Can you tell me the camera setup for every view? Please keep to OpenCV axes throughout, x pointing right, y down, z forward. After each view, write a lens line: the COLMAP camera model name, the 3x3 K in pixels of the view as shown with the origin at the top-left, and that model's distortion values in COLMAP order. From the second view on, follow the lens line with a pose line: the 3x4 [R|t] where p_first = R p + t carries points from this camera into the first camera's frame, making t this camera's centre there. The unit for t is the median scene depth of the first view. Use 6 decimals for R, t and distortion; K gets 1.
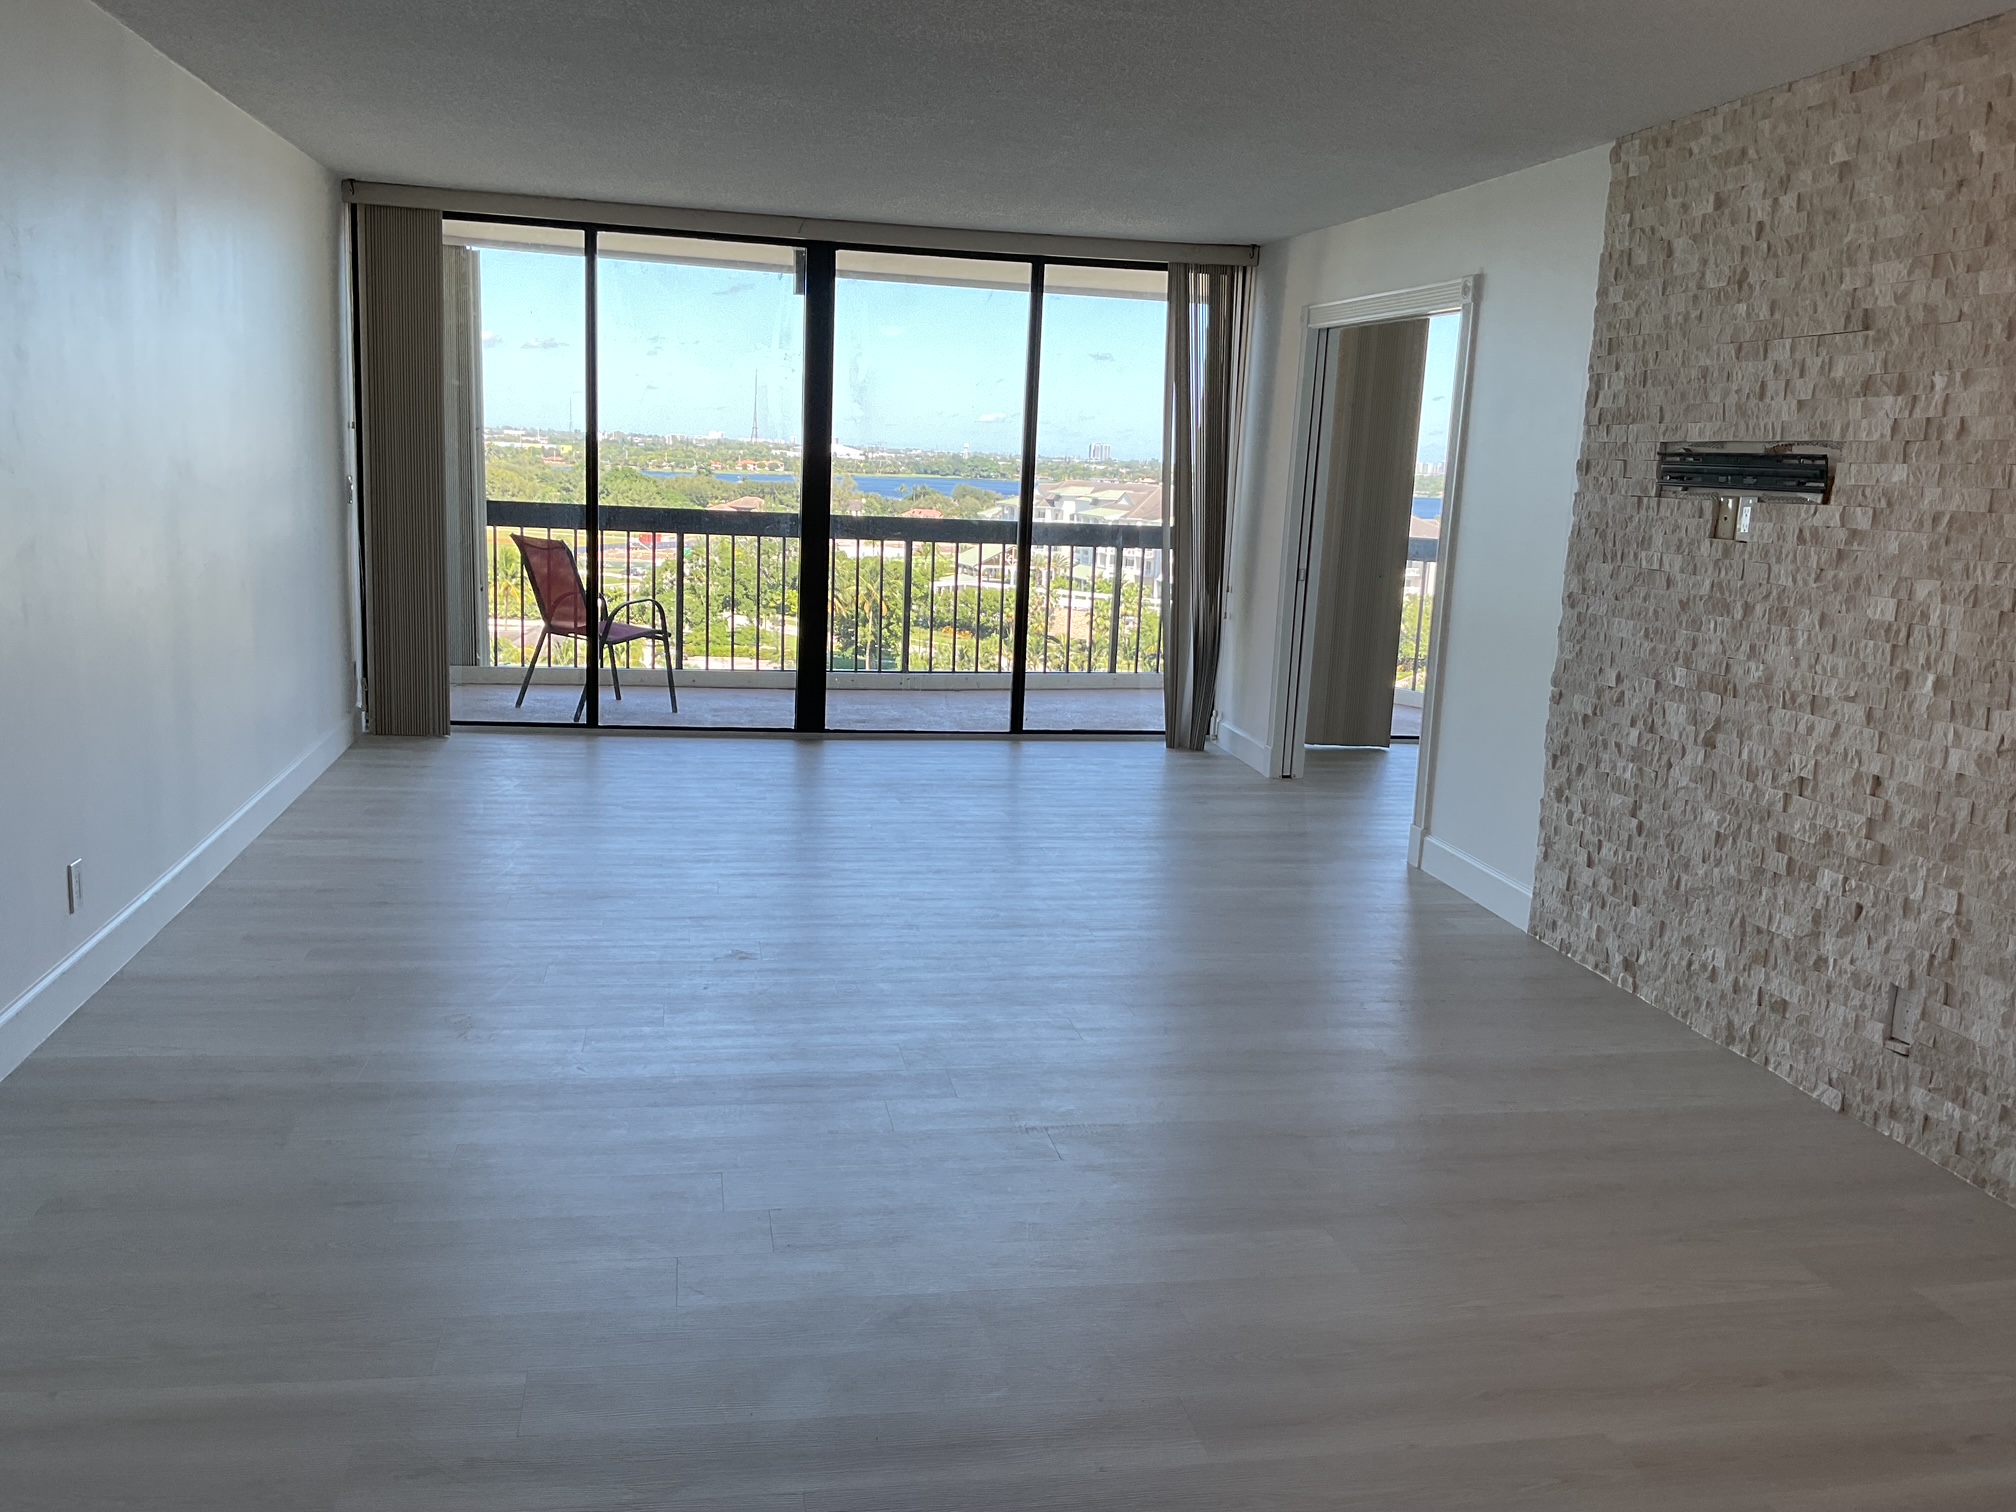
lens RADIAL K [[1669.4, 0, 1011.0], [0, 1669.4, 752.0], [0, 0, 1]] dist [0.085451, -0.182728]
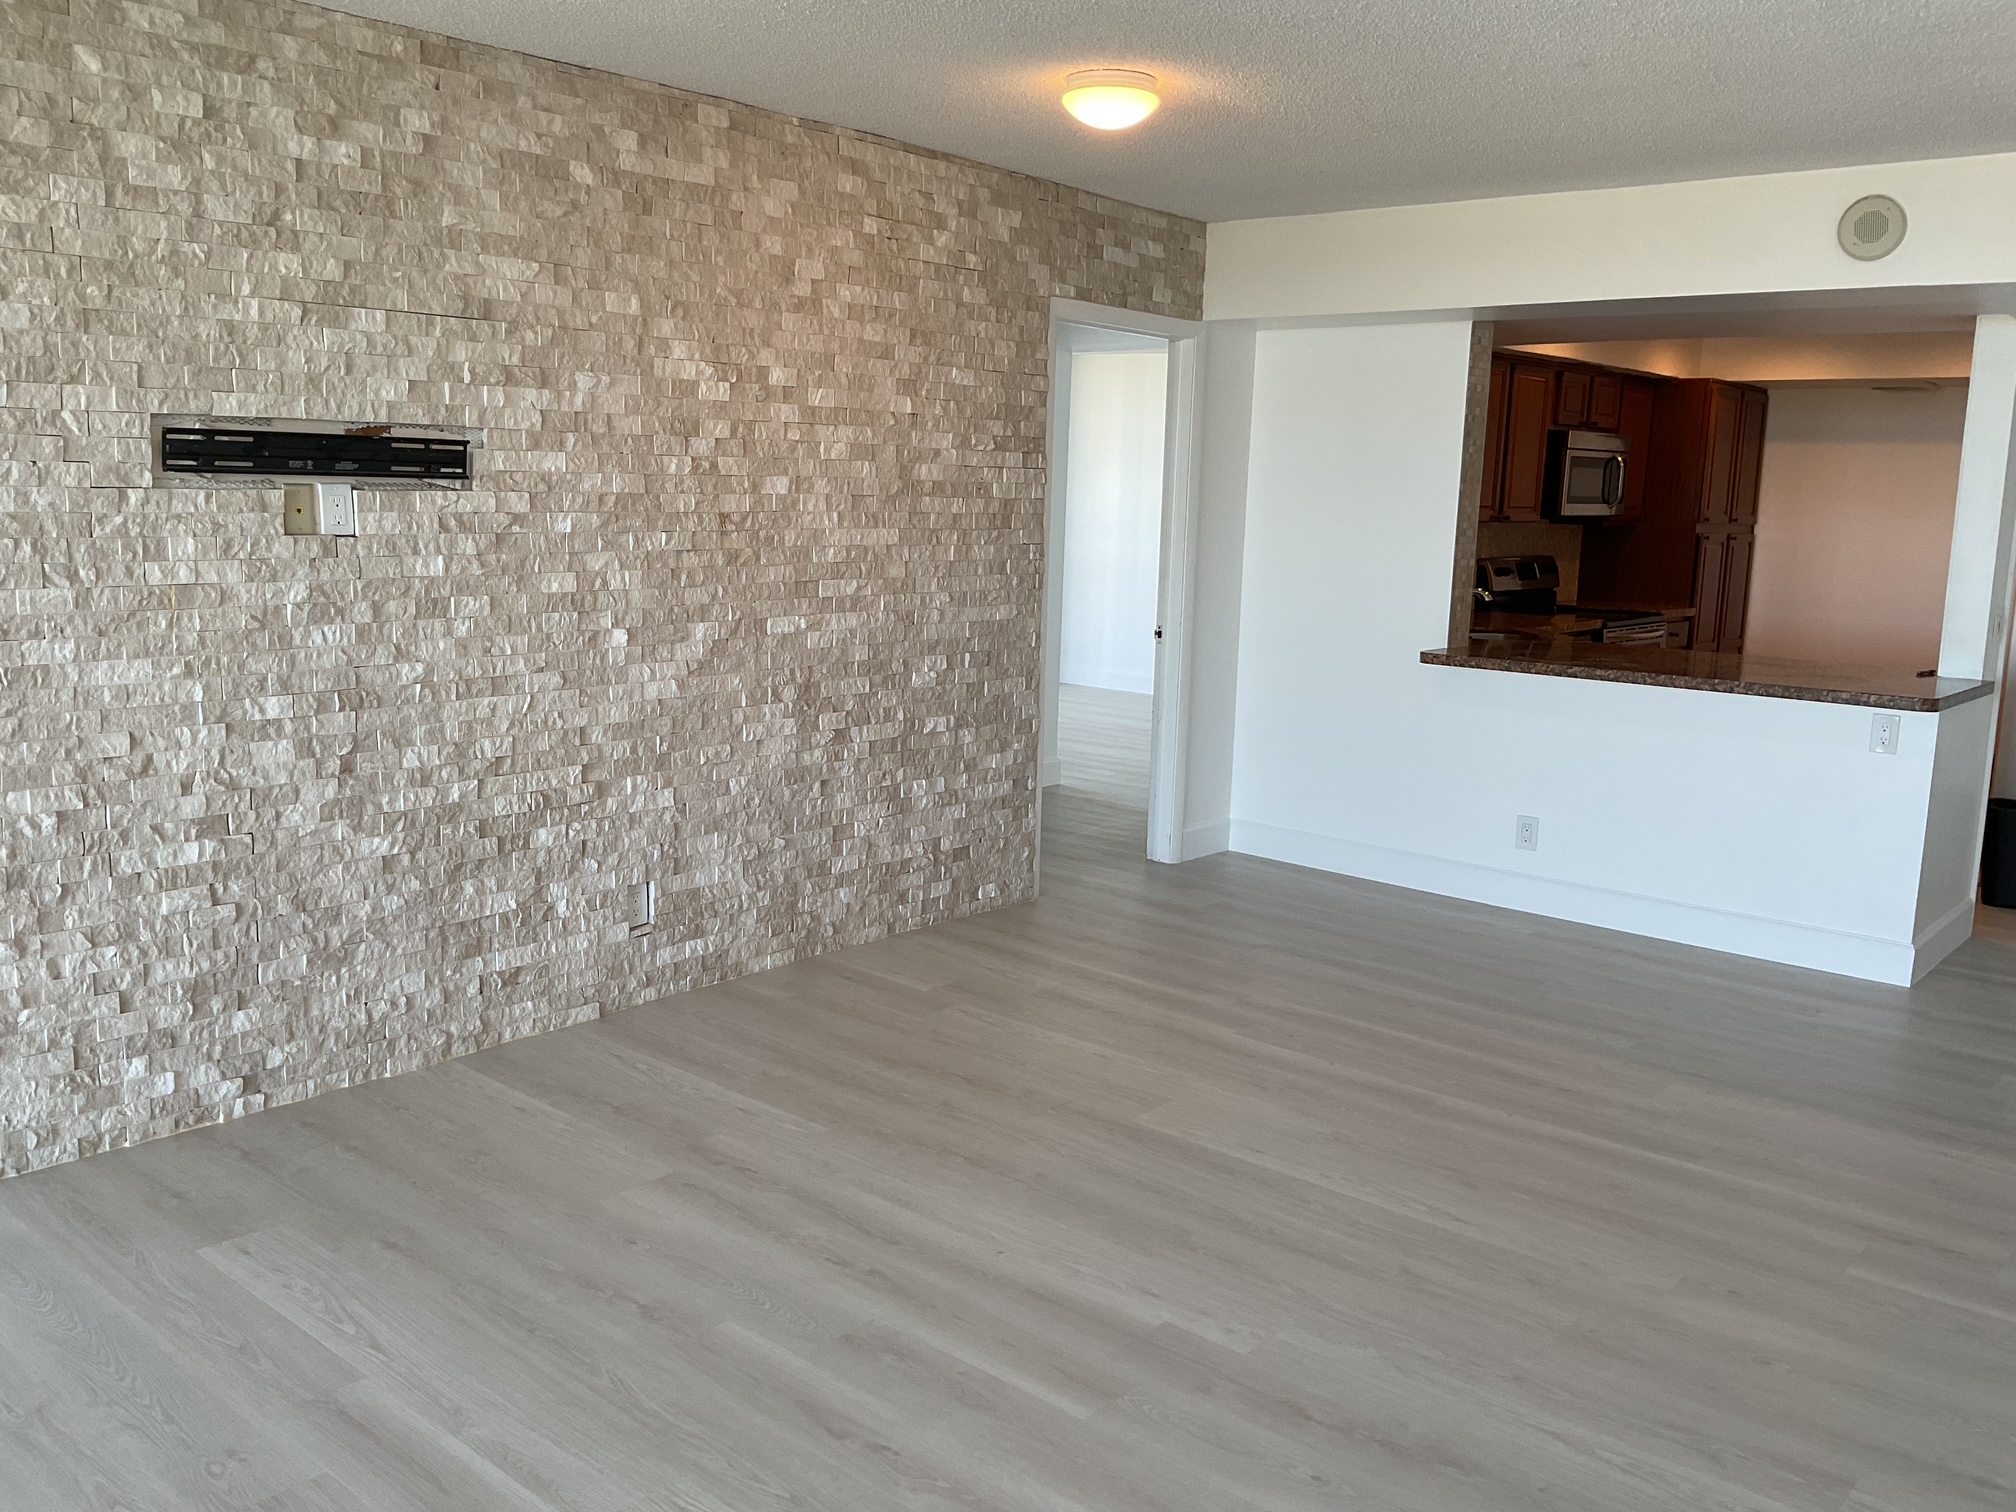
lens RADIAL K [[1661.2, 0, 1008.0], [0, 1661.2, 756.0], [0, 0, 1]] dist [0.122436, -0.257850]
pose [[-0.617665, -0.189932, 0.763161, -0.425993], [0.079659, 0.950298, 0.300977, -0.228134], [-0.782396, 0.246696, -0.571837, 1.139775]]
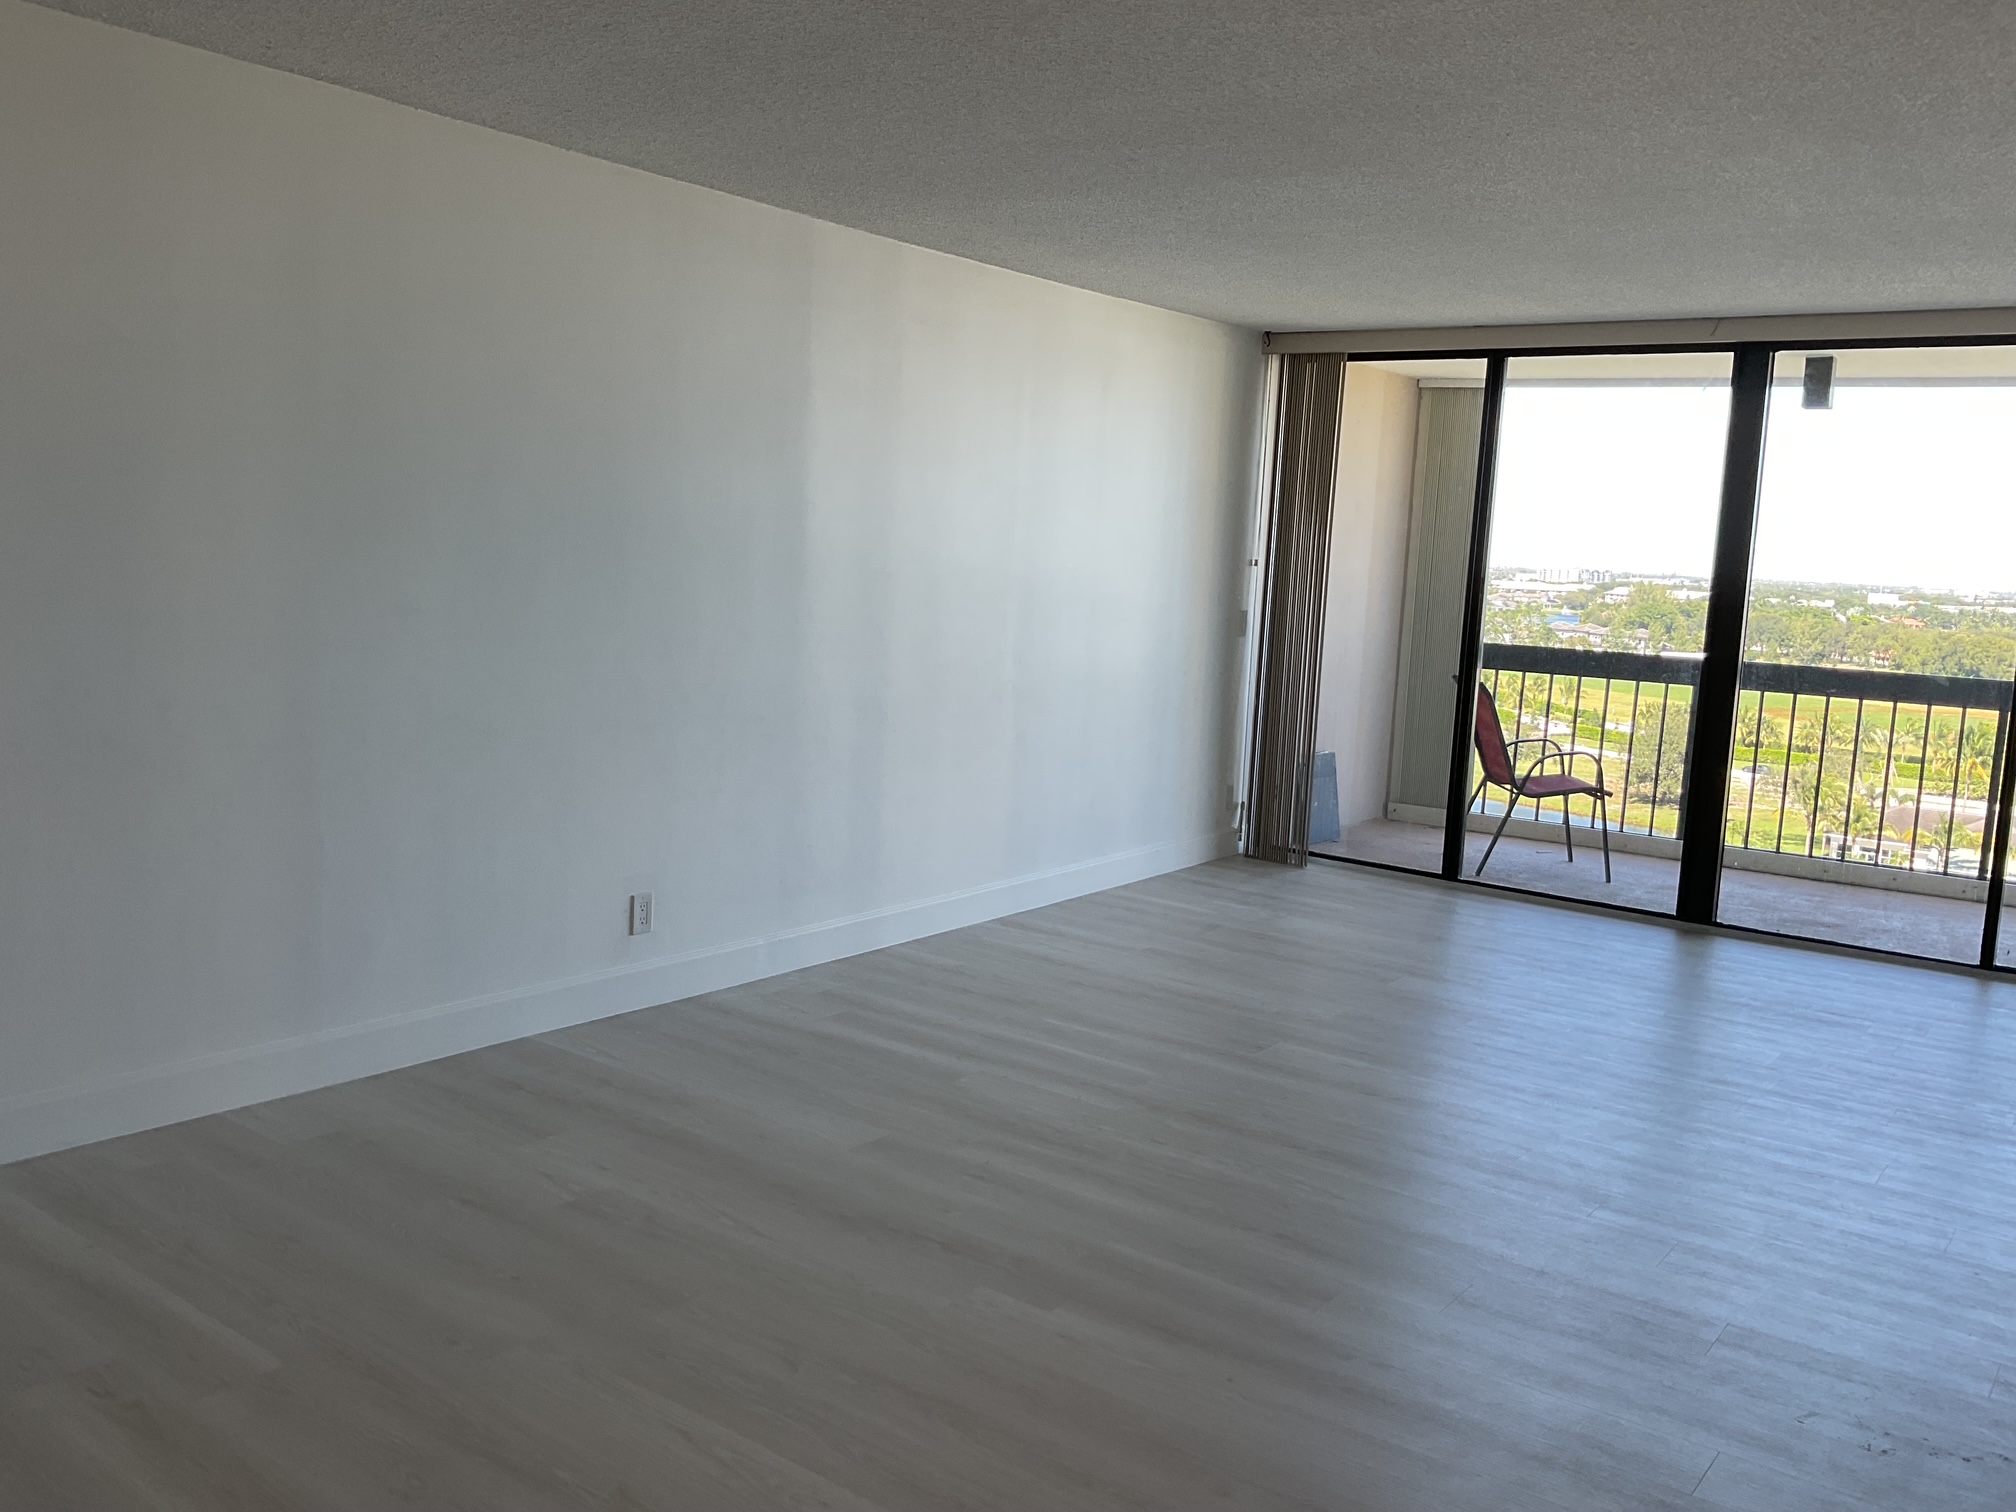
lens RADIAL K [[1685.0, 0, 1005.4], [0, 1685.0, 704.5], [0, 0, 1]] dist [0.035479, -0.078116]
pose [[0.677874, 0.061442, -0.732606, 0.433557], [-0.150408, 0.987014, -0.056392, -0.033897], [0.719628, 0.148416, 0.678312, 0.285545]]
